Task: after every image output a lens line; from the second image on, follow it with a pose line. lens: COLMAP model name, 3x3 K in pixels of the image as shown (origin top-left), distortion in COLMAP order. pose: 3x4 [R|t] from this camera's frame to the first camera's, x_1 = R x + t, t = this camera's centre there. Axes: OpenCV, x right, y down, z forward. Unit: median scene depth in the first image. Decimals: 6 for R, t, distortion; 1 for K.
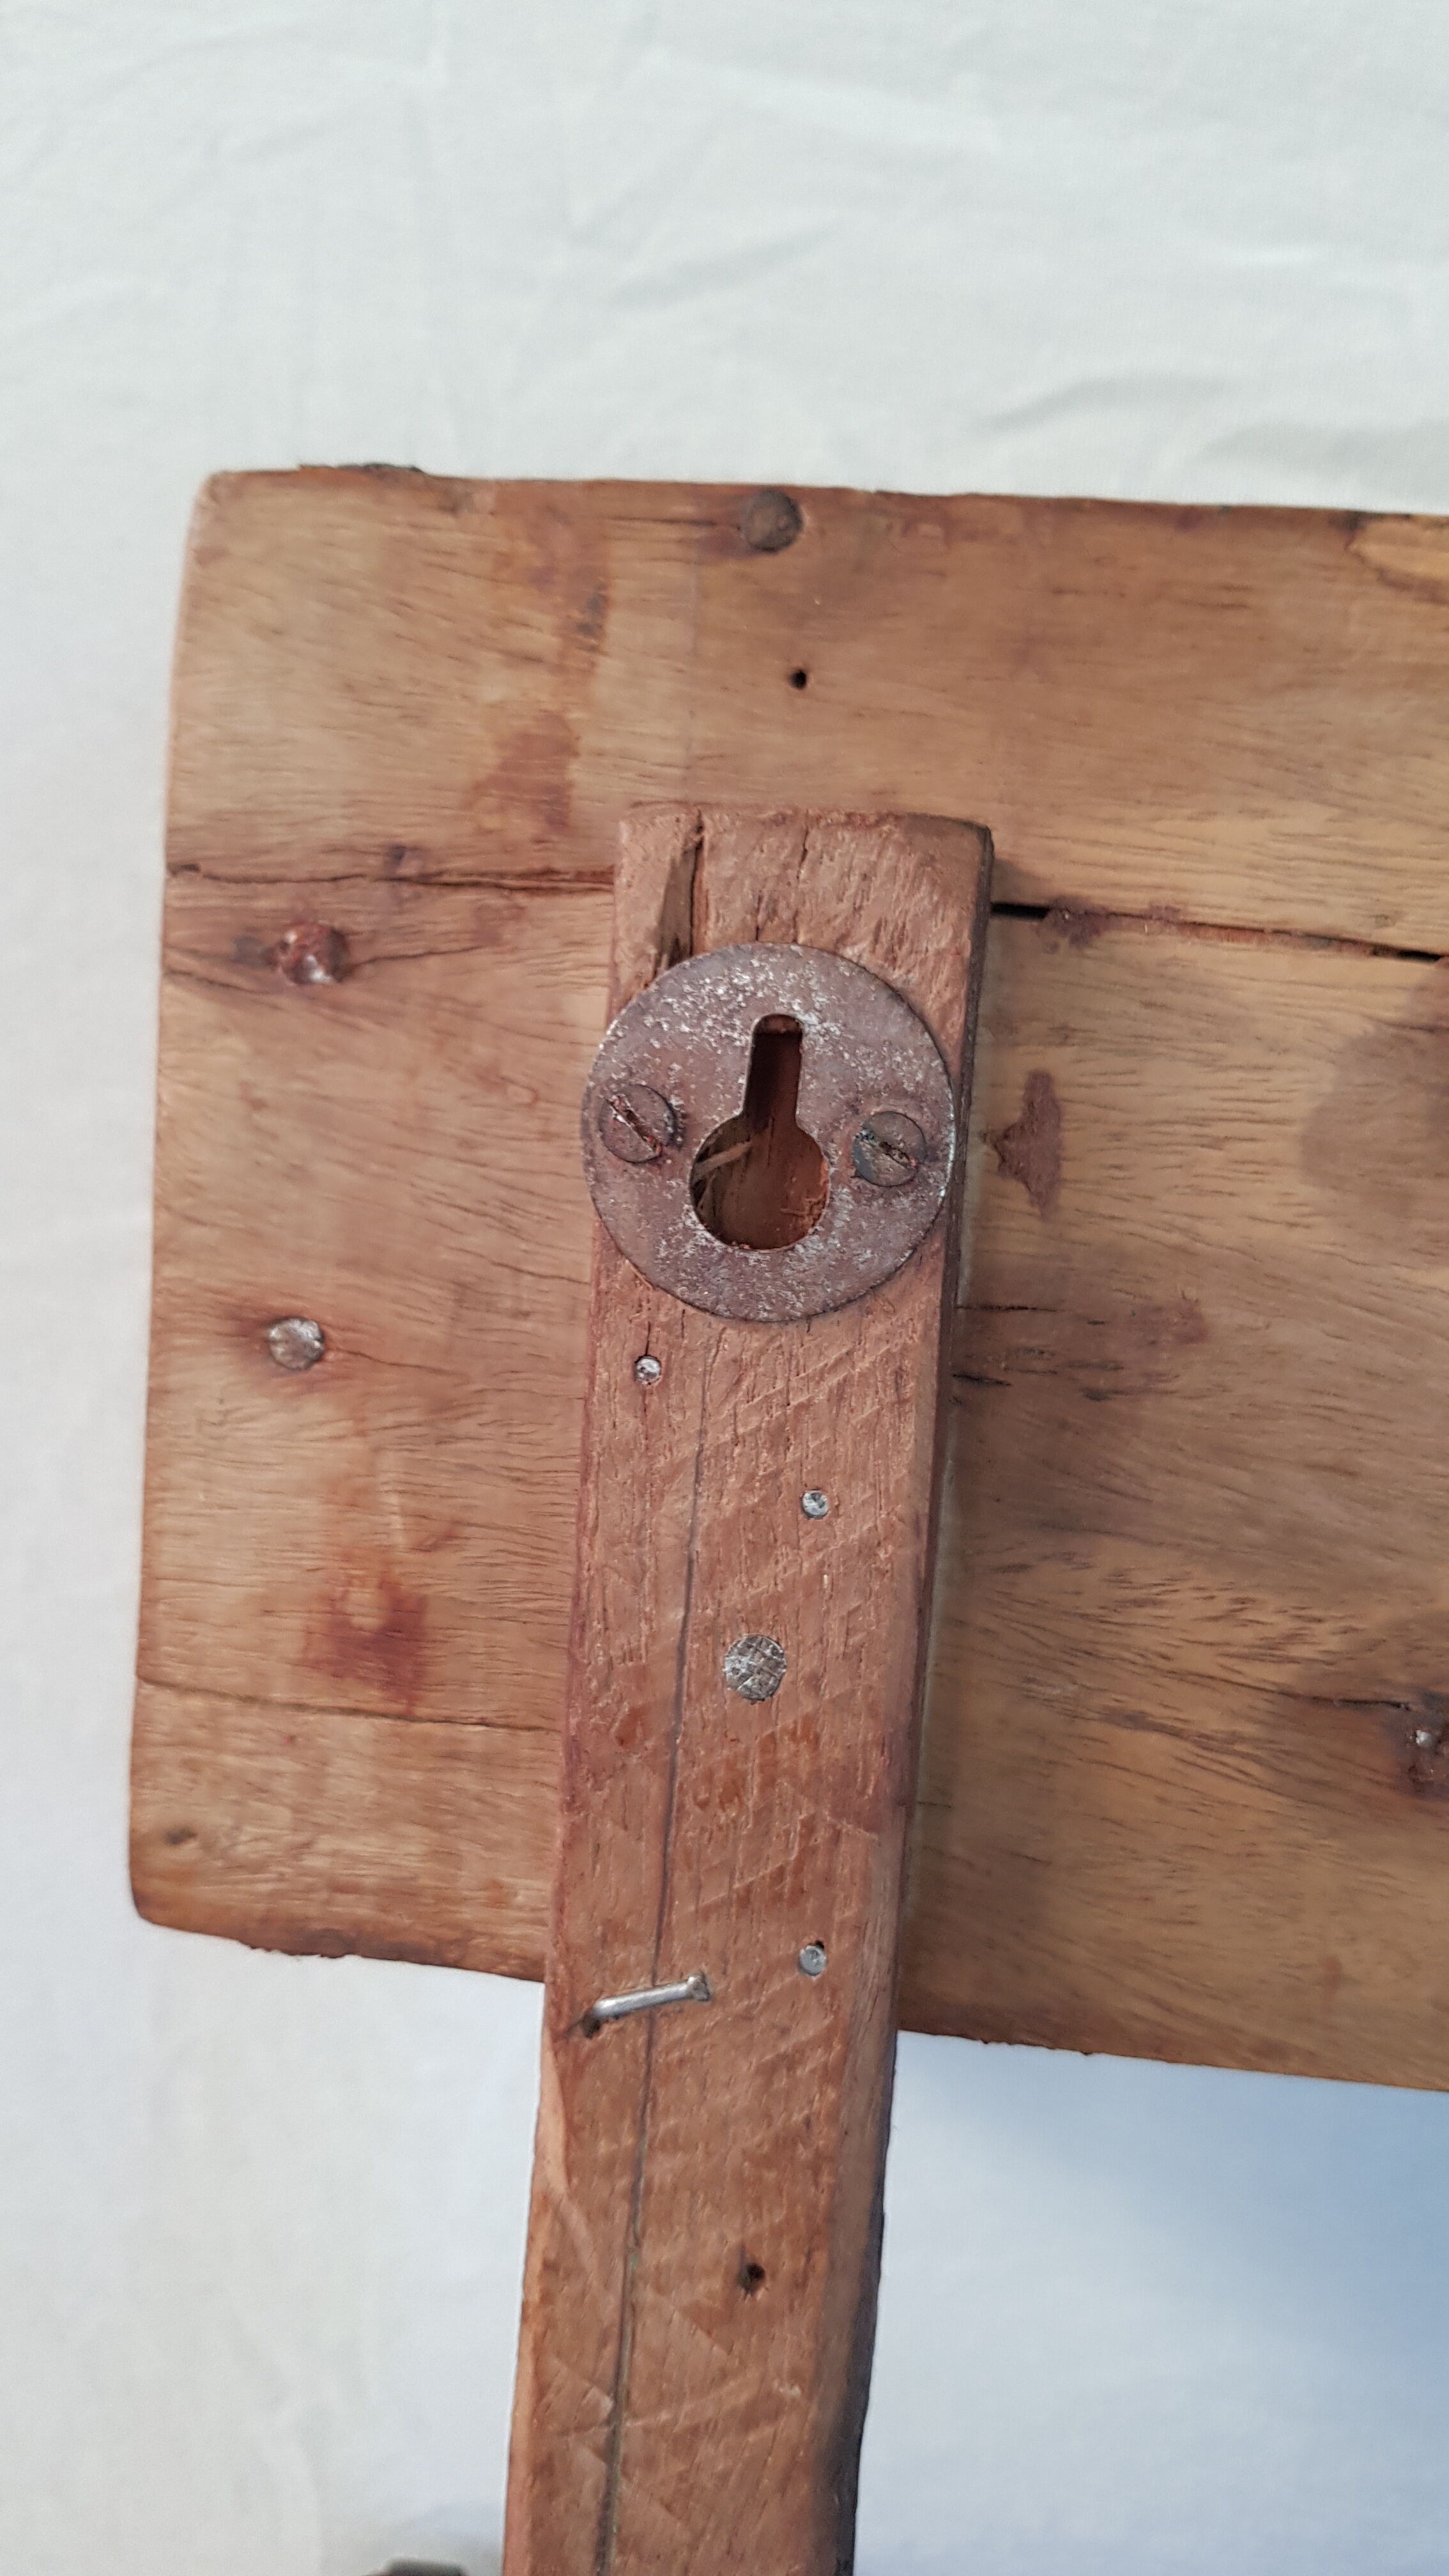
lens RADIAL K [[2048.4, 0, 738.1], [0, 2048.4, 1284.5], [0, 0, 1]] dist [0.028893, -0.058771]
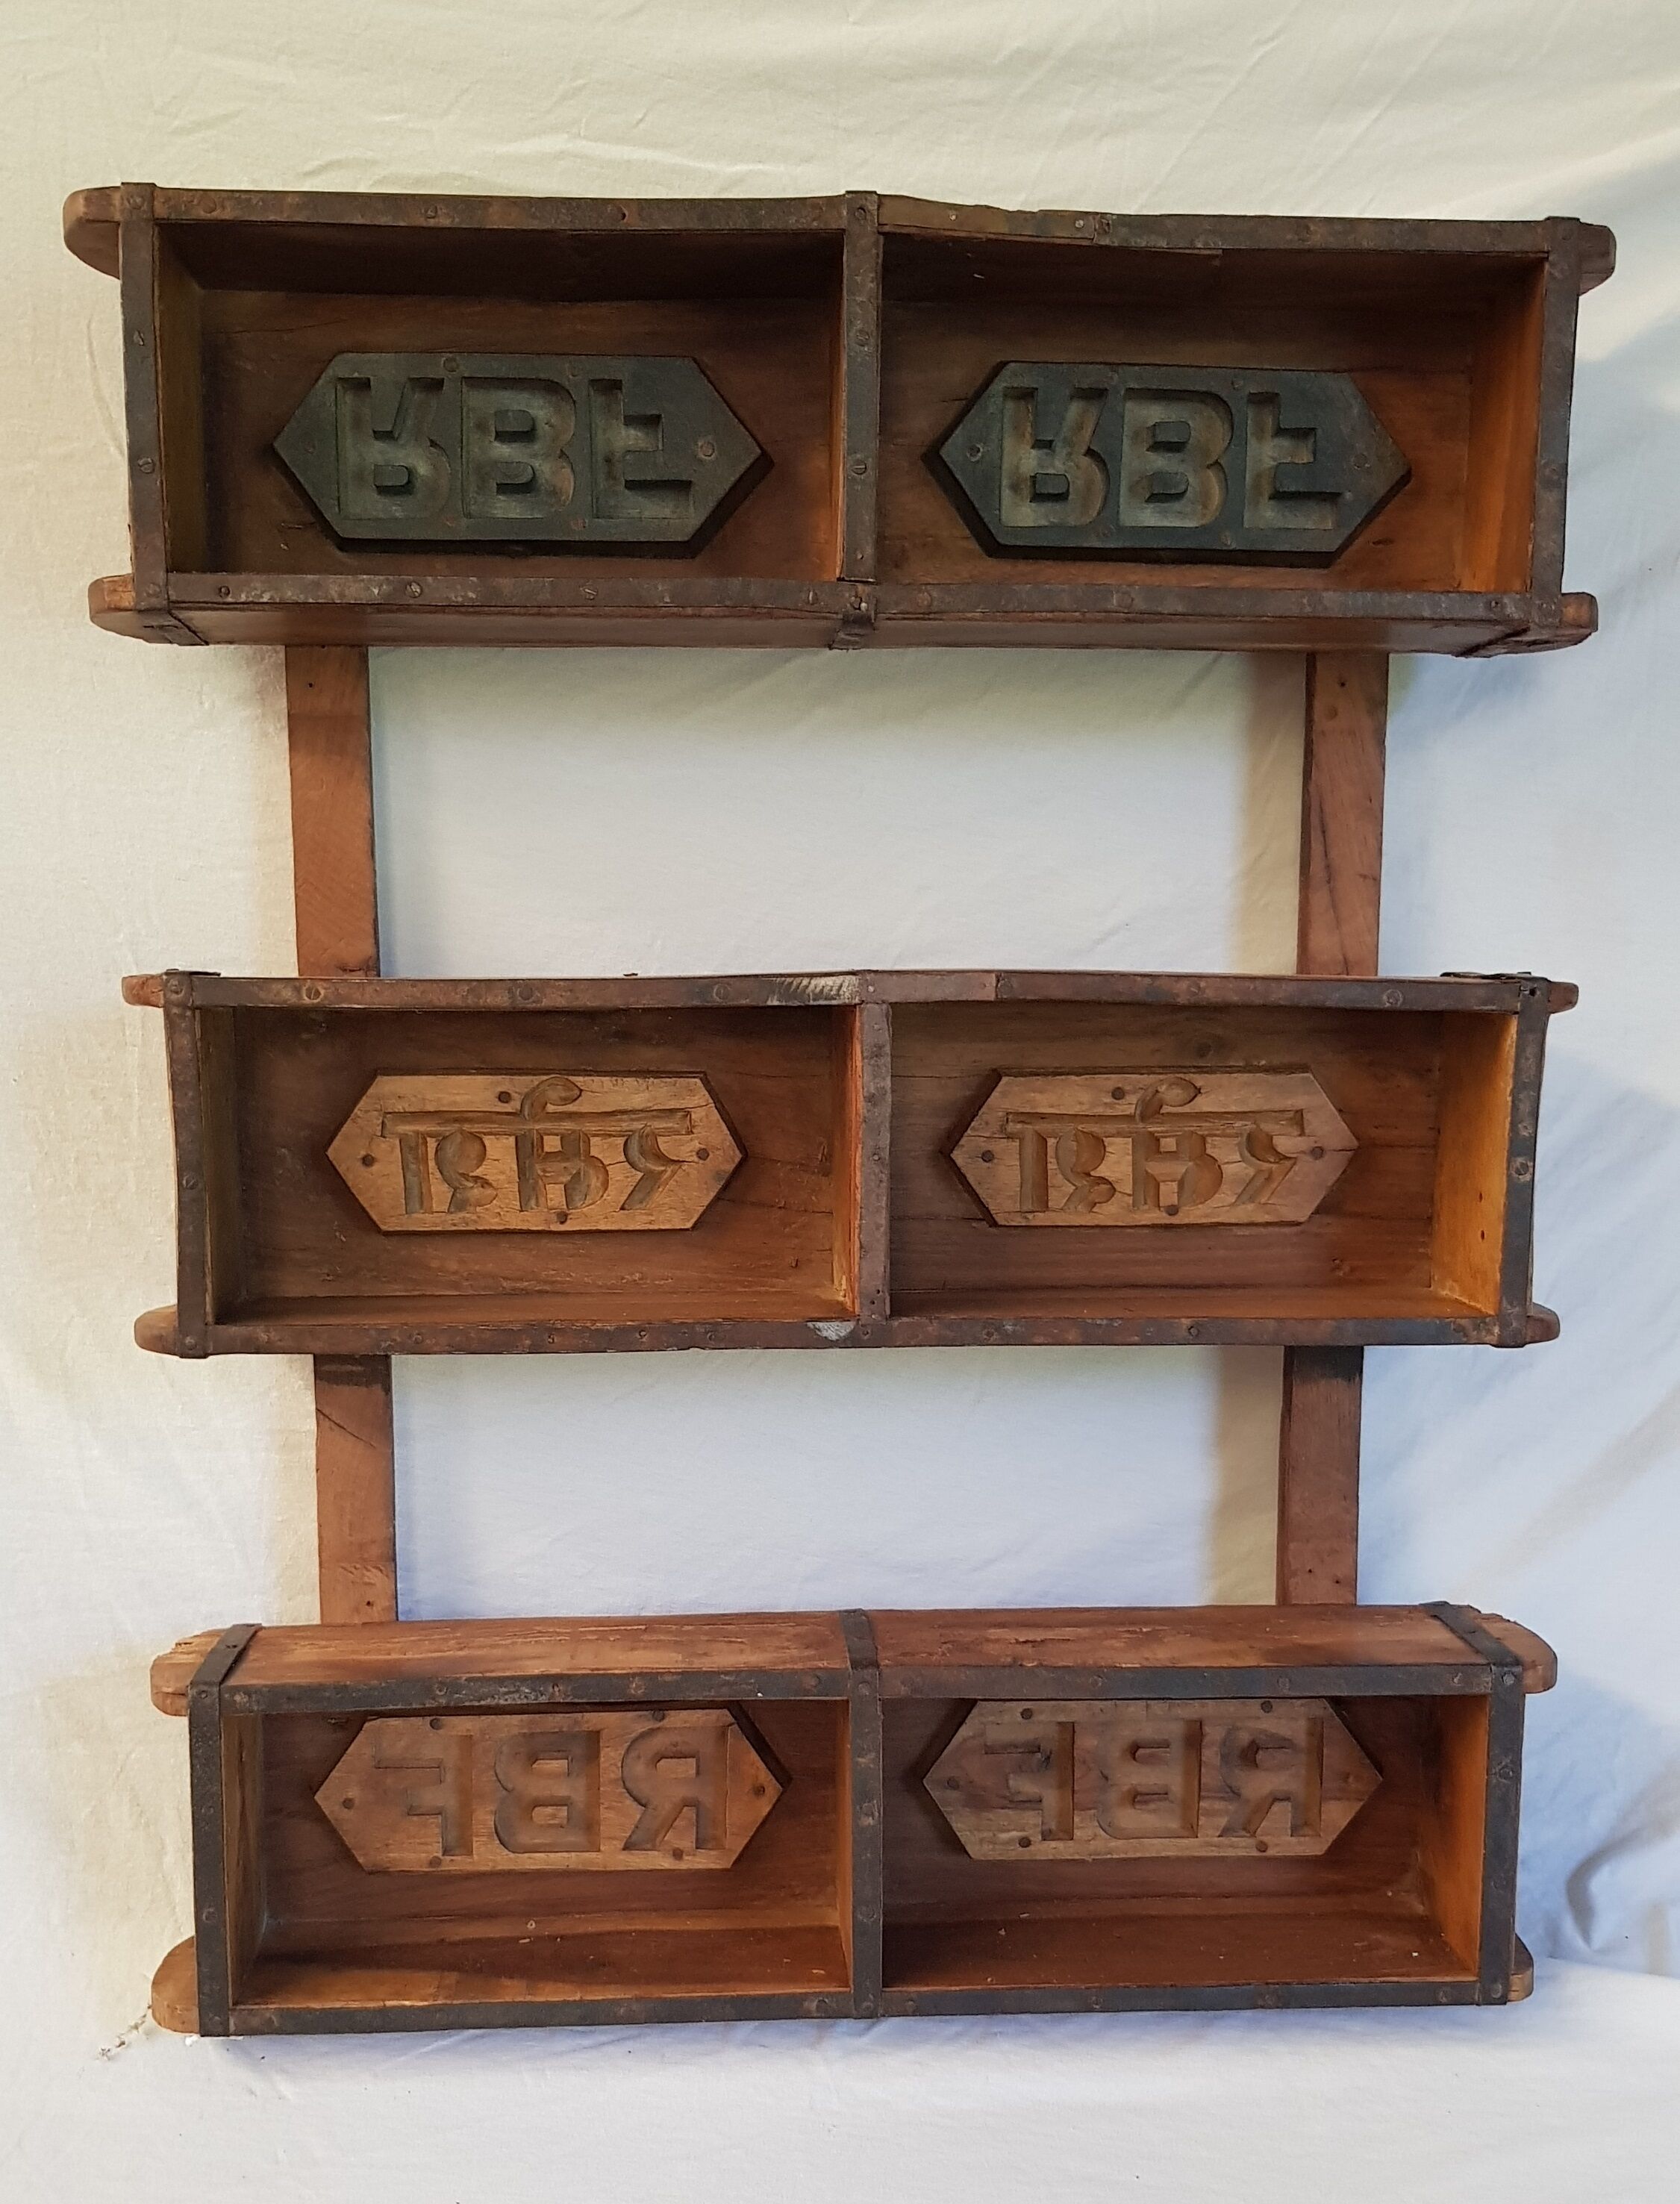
lens RADIAL K [[2402.4, 0, 822.0], [0, 2402.4, 1288.9], [0, 0, 1]] dist [0.015628, 0.000000]
pose [[0.975582, -0.097057, 0.197027, 0.013265], [0.087035, 0.994461, 0.058926, 1.545221], [-0.201655, -0.040339, 0.978626, -3.890296]]
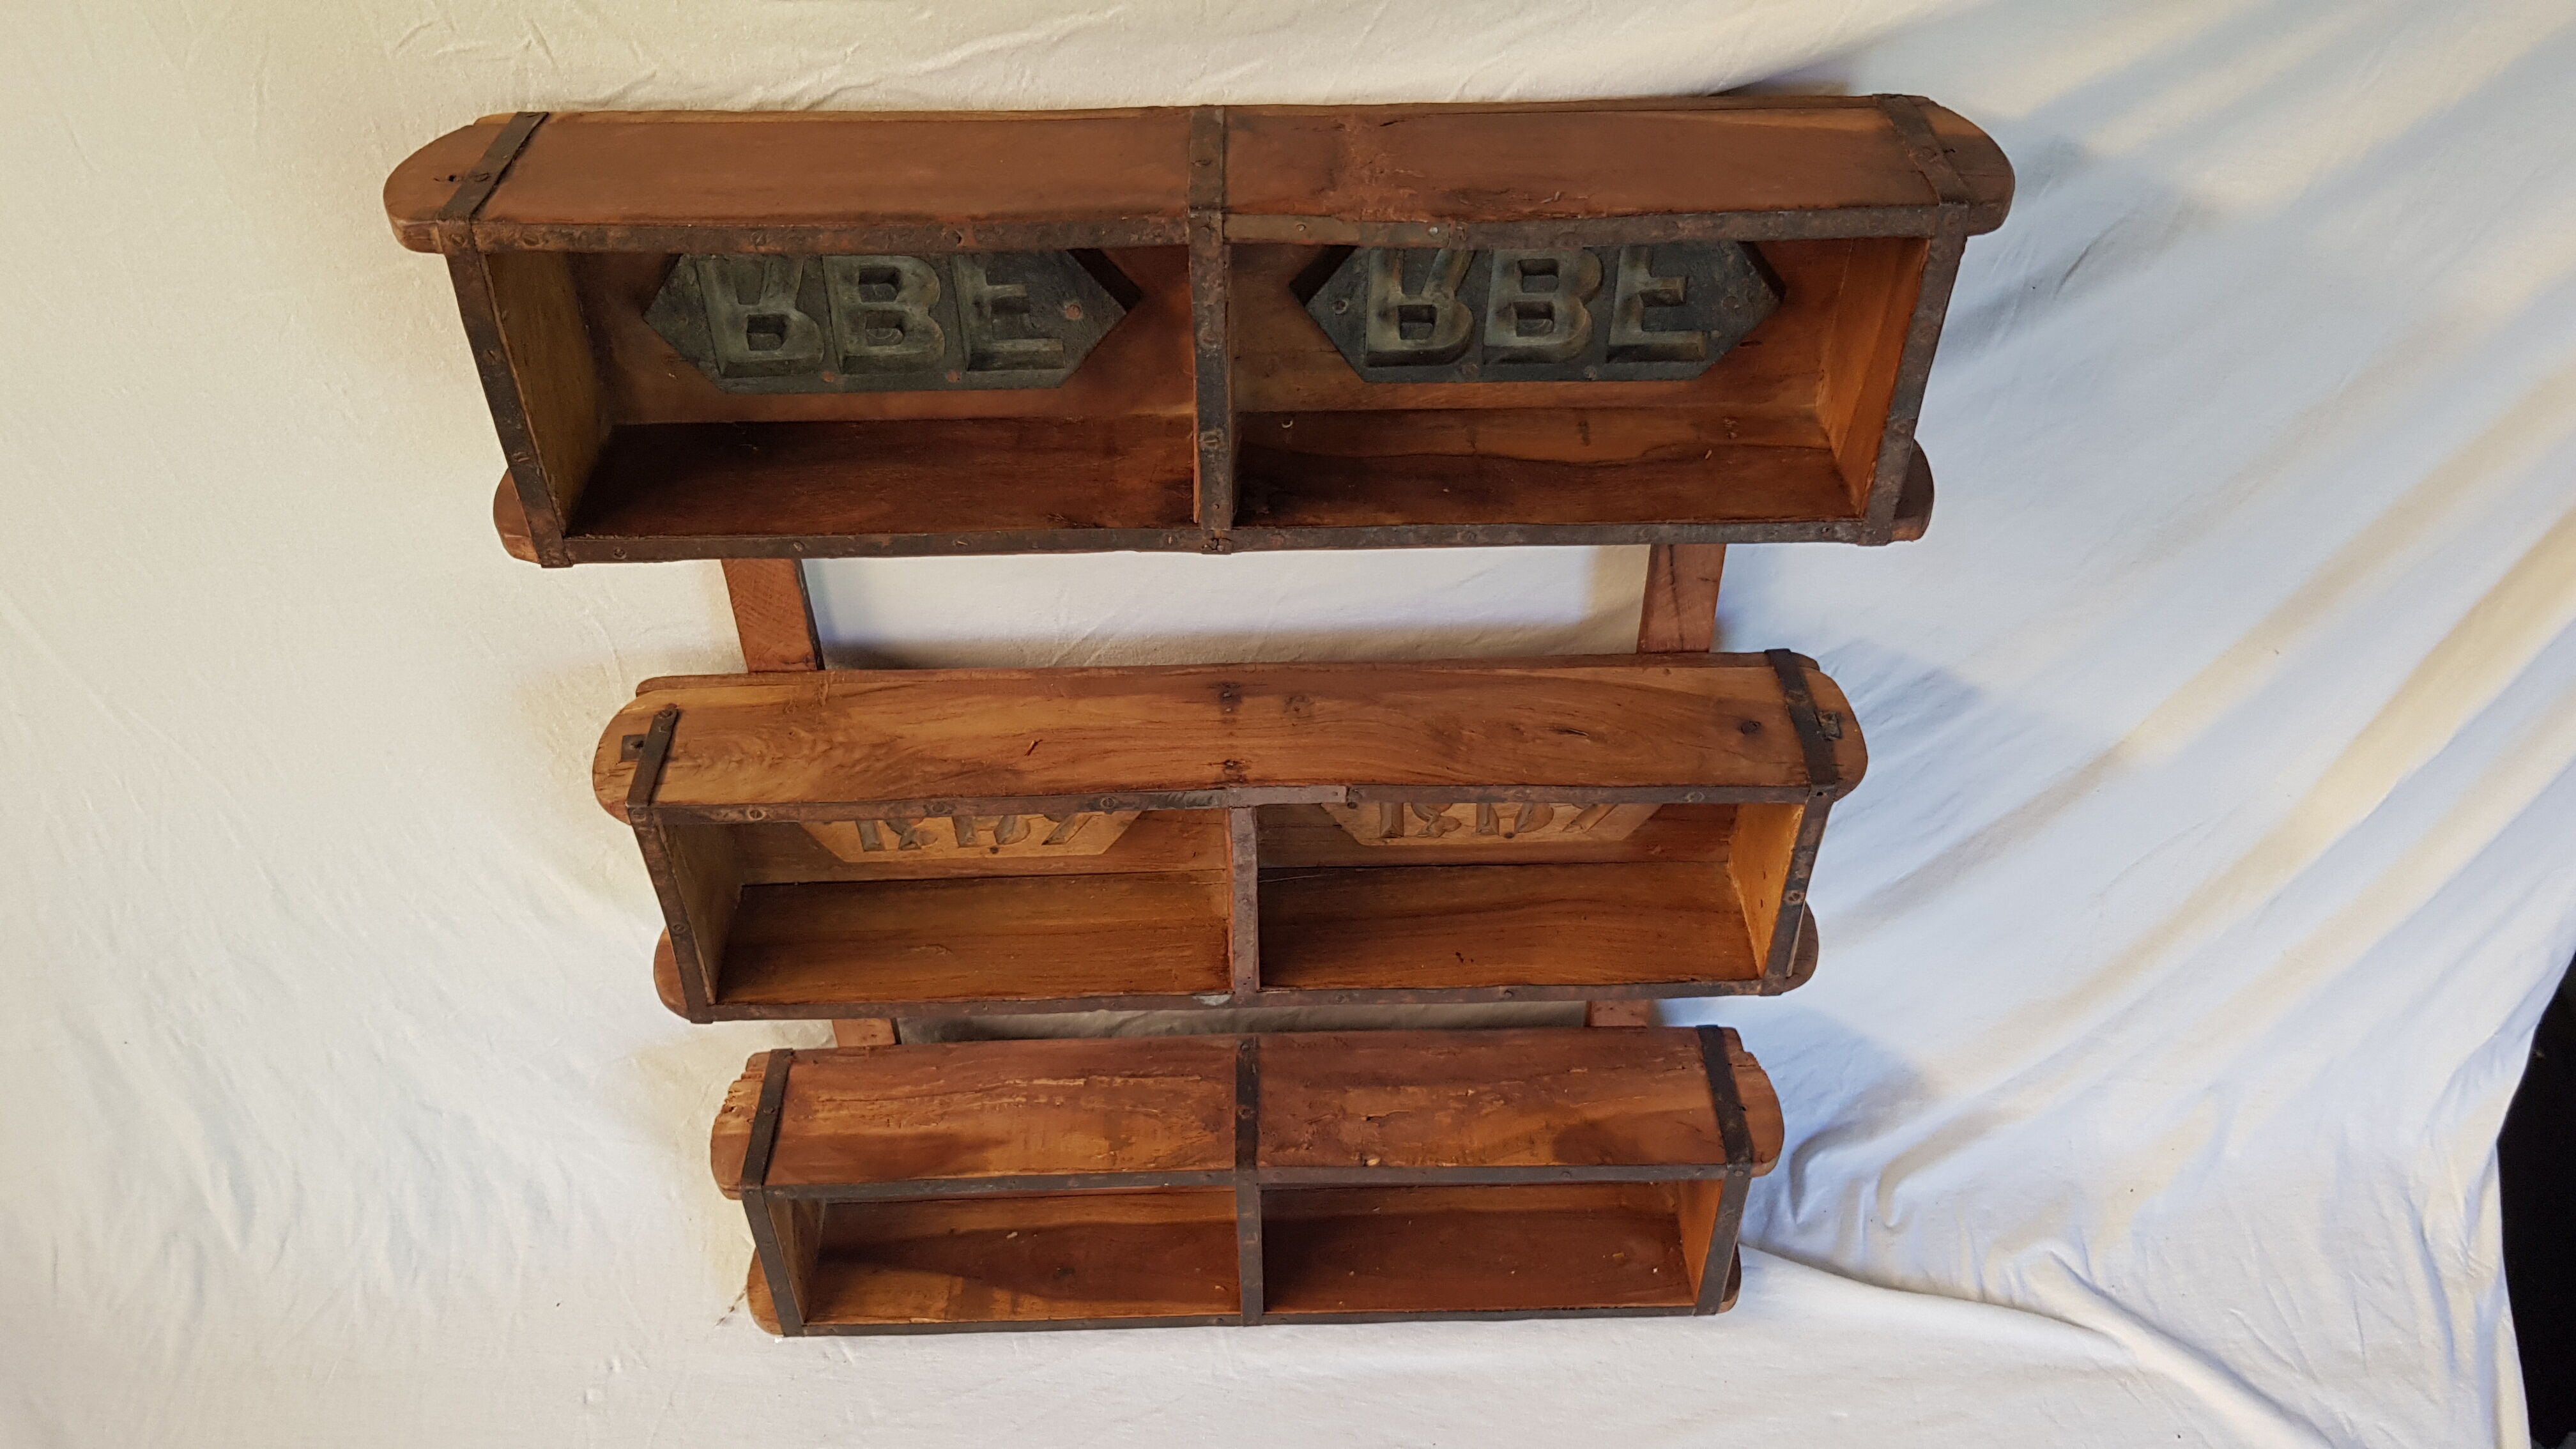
lens RADIAL K [[2048.4, 0, 1303.1], [0, 2048.4, 698.0], [0, 0, 1]] dist [0.028893, -0.058771]
pose [[0.983169, -0.164093, 0.080325, 0.938172], [0.086380, 0.804919, 0.587064, -1.752615], [-0.160988, -0.570245, 0.805546, -2.857119]]
